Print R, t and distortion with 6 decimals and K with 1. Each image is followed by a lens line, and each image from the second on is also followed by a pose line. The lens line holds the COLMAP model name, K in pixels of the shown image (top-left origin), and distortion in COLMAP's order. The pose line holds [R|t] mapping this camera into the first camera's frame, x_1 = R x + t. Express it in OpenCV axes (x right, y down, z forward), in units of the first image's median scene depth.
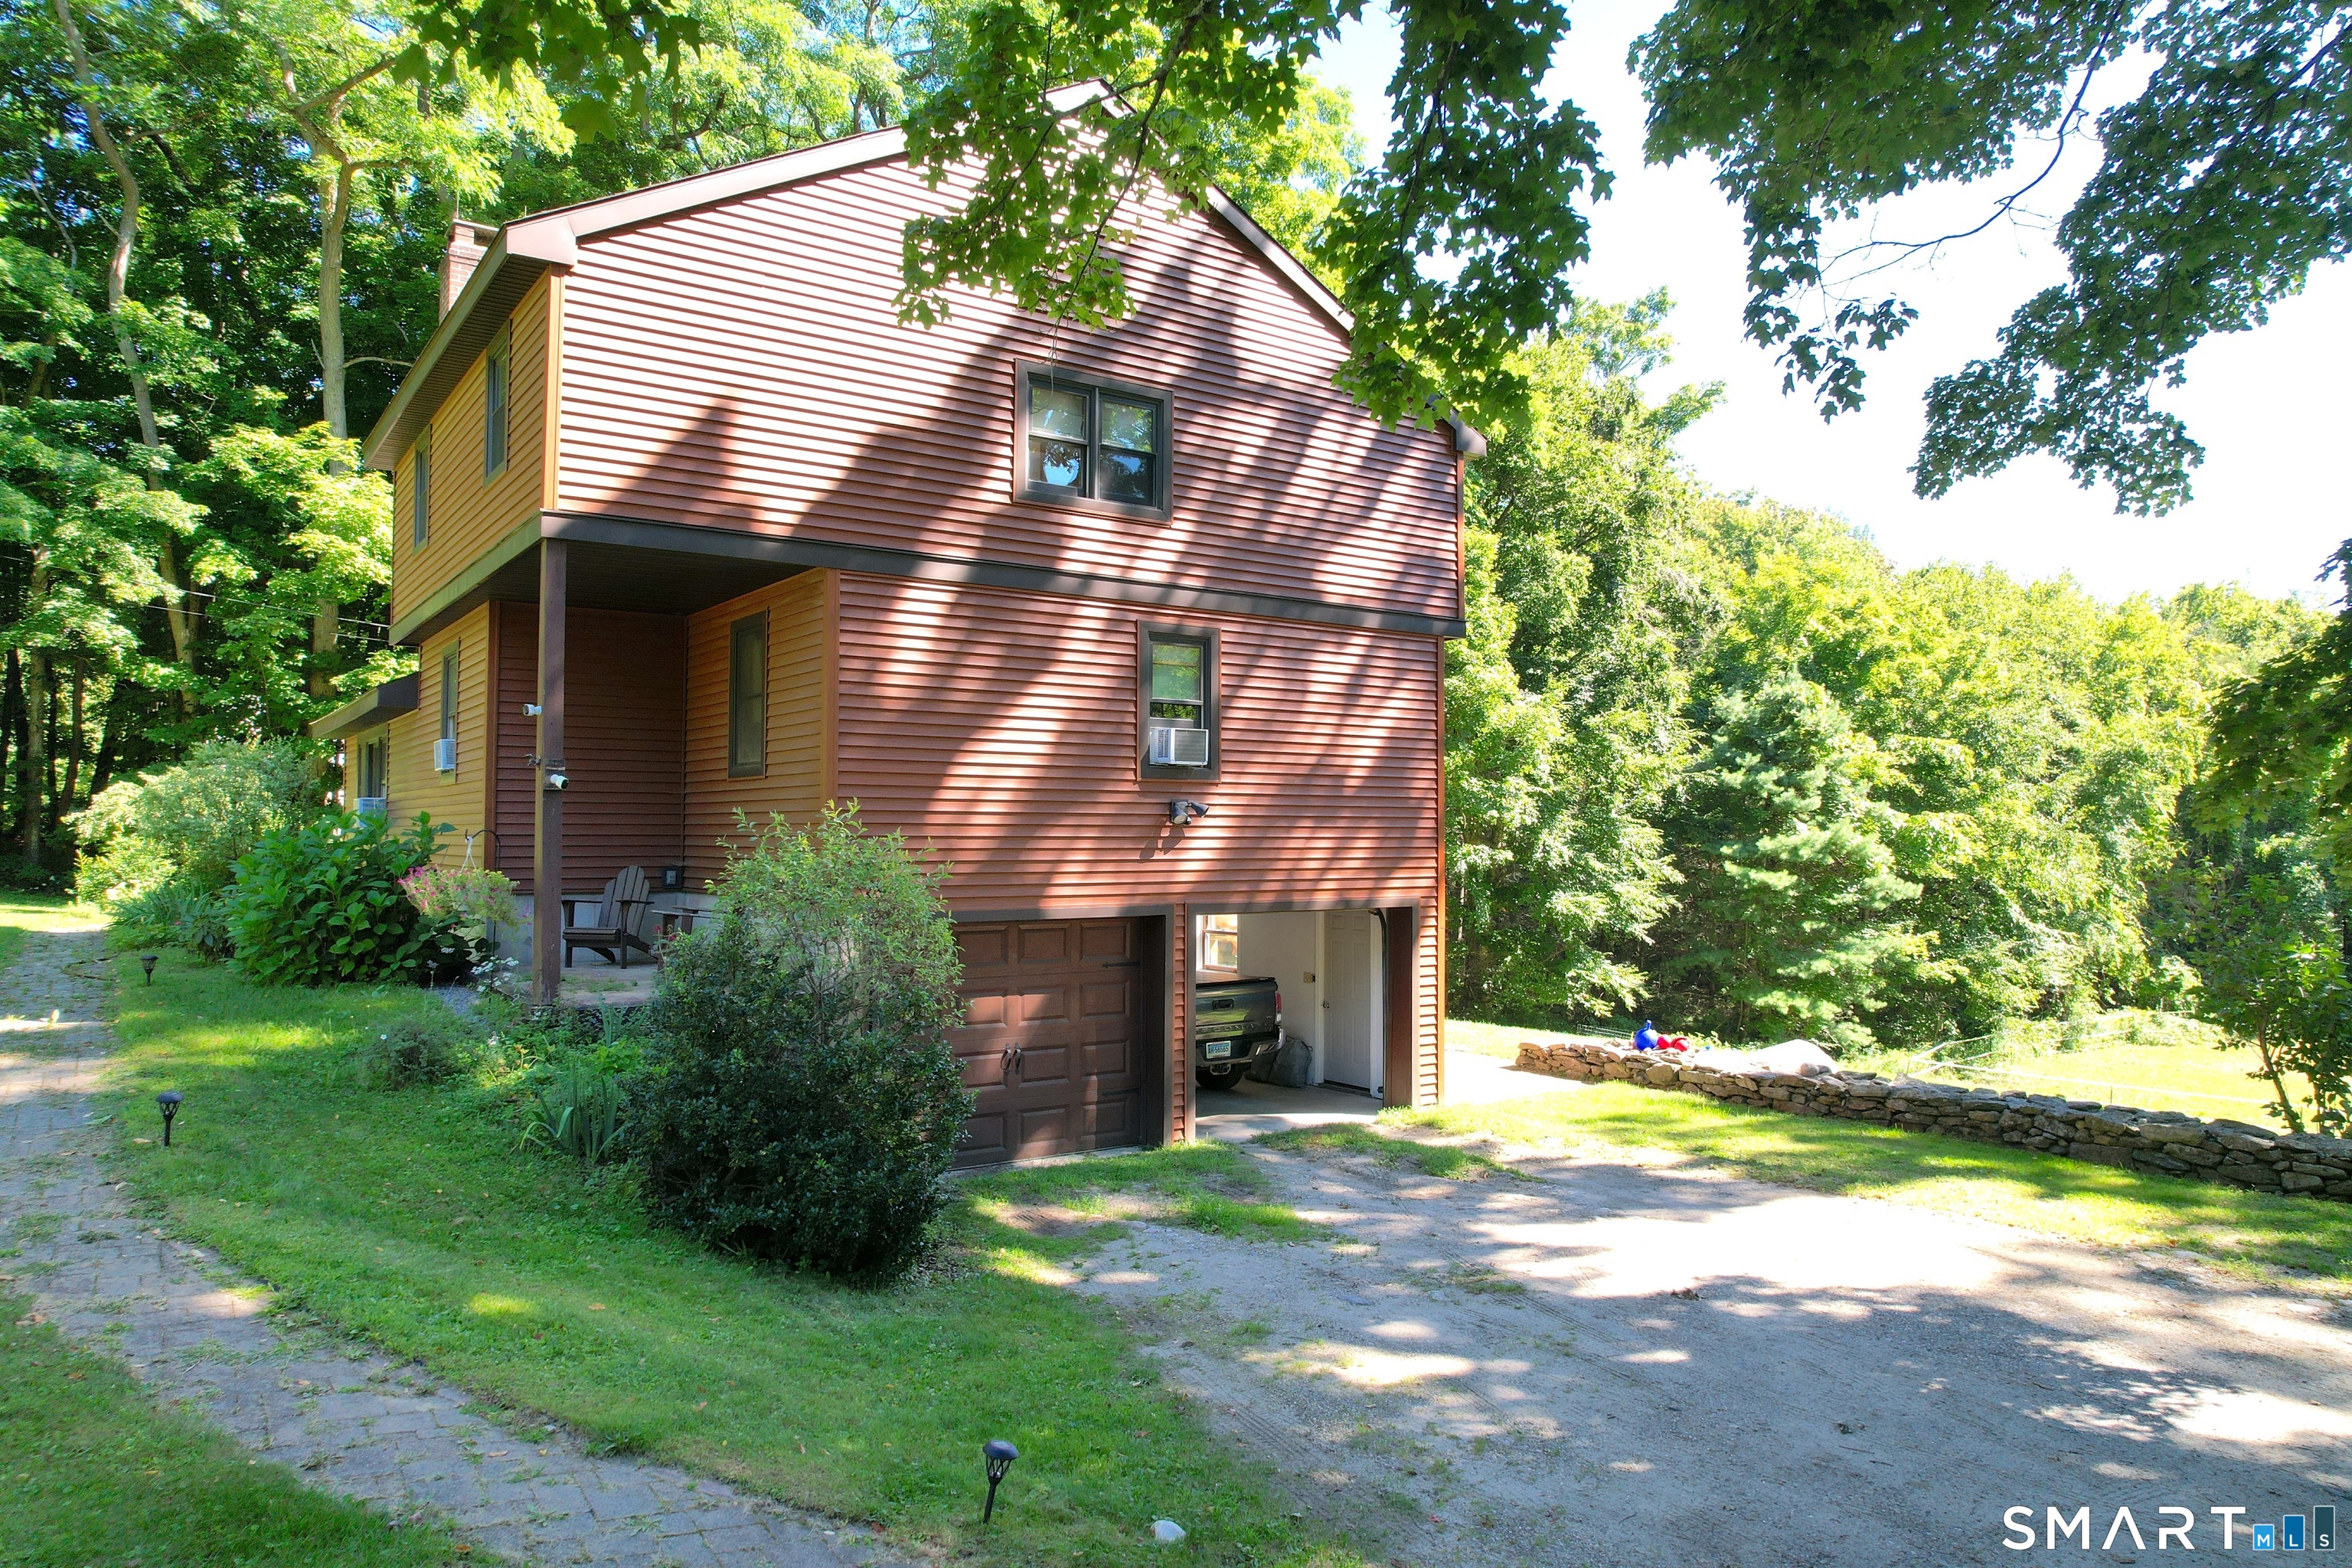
lens RADIAL K [[1525.5, 0, 1103.7], [0, 1525.5, 806.8], [0, 0, 1]] dist [-0.056867, 0.042378]
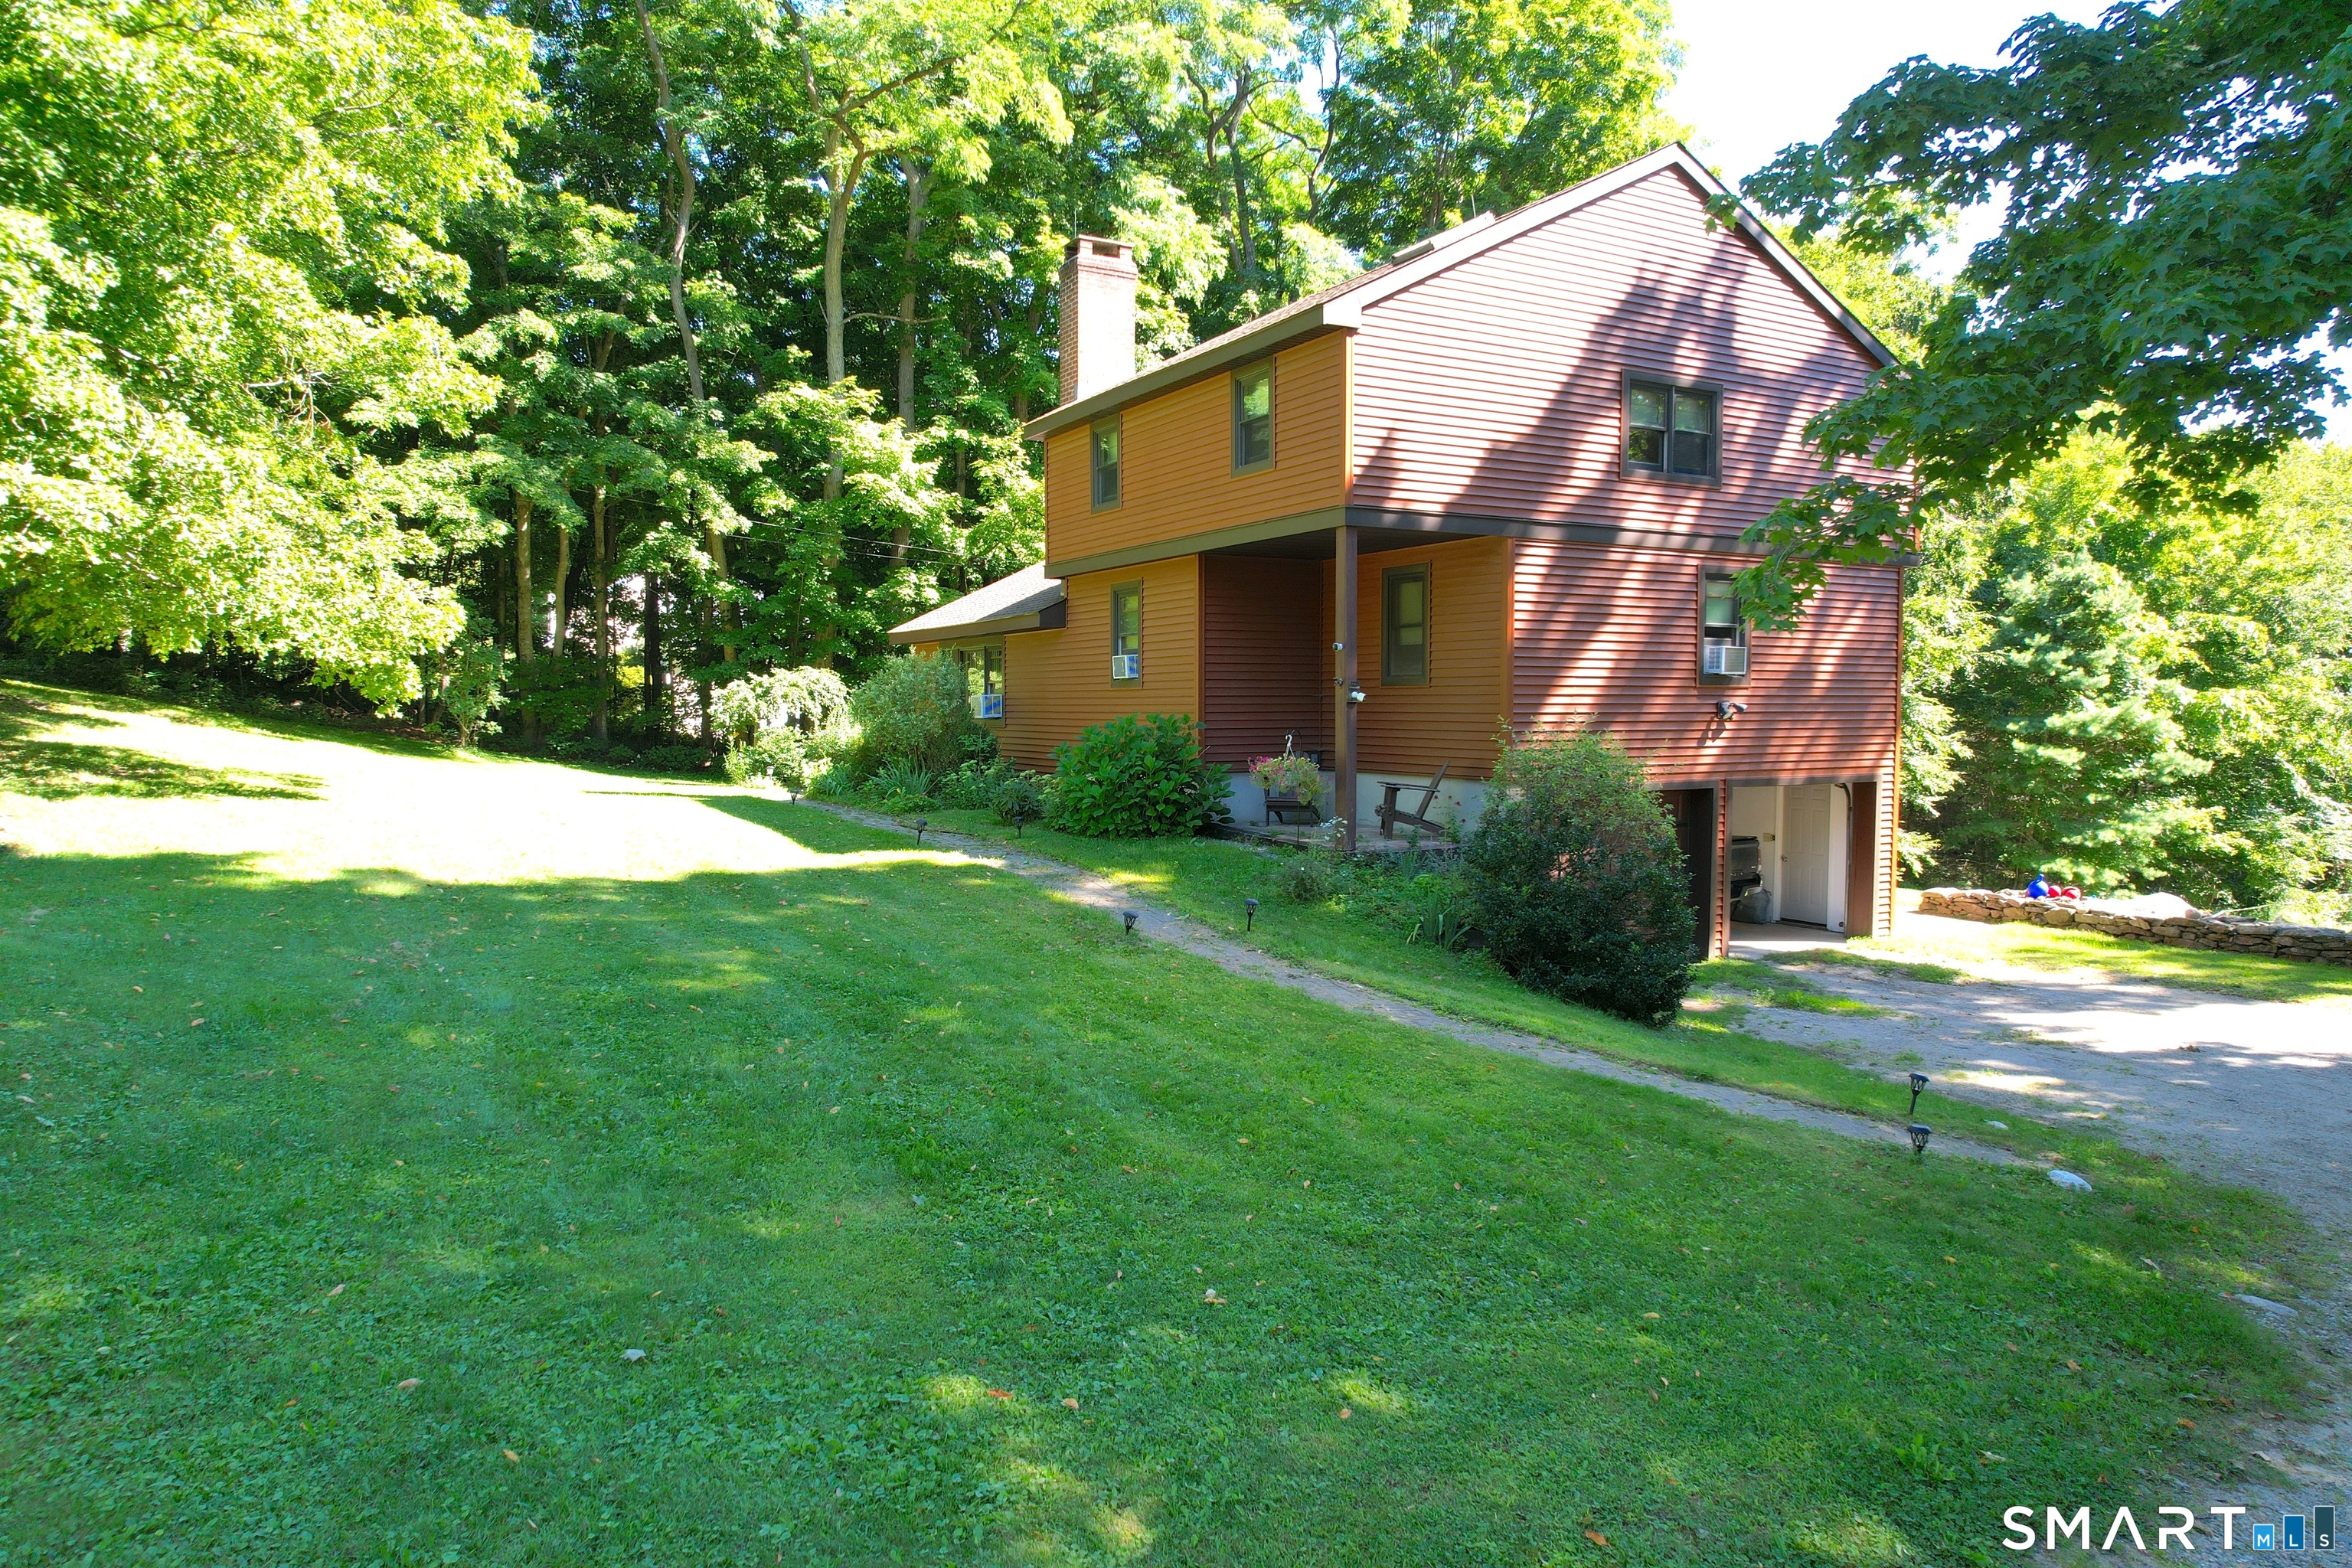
lens RADIAL K [[1525.5, 0, 1067.8], [0, 1525.5, 819.0], [0, 0, 1]] dist [-0.056867, 0.042378]
pose [[0.992733, 0.004312, -0.120259, -0.117406], [0.006966, 0.995622, 0.093207, -0.009380], [0.120135, -0.093368, 0.988357, -0.122604]]
